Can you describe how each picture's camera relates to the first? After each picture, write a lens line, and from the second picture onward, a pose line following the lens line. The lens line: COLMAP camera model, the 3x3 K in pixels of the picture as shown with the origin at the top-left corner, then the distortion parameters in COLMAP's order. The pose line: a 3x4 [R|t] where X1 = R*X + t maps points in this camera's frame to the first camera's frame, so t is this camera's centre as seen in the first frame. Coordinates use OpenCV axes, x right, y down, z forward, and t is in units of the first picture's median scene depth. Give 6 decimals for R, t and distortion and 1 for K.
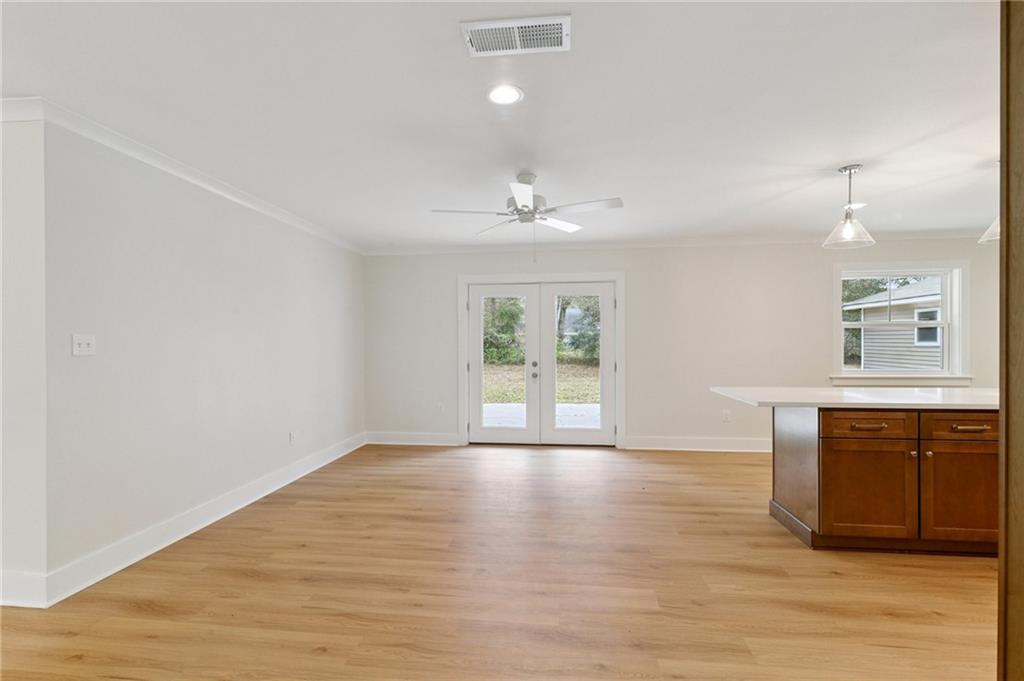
lens RADIAL K [[464.8, 0, 512.0], [0, 464.8, 340.5], [0, 0, 1]] dist [-0.012870, 0.000187]
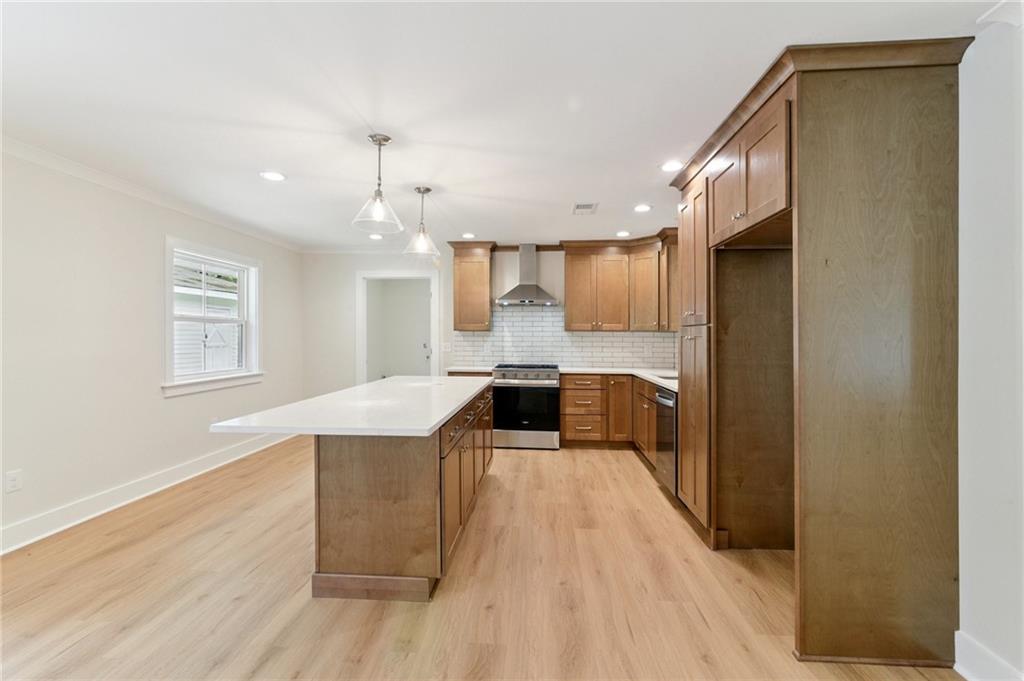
lens RADIAL K [[464.8, 0, 512.0], [0, 464.8, 340.5], [0, 0, 1]] dist [-0.012870, 0.000187]
pose [[-0.036350, -0.001270, 0.999338, -0.082045], [-0.007822, 0.999969, 0.000987, -0.000986], [-0.999309, -0.007781, -0.036359, 0.468841]]
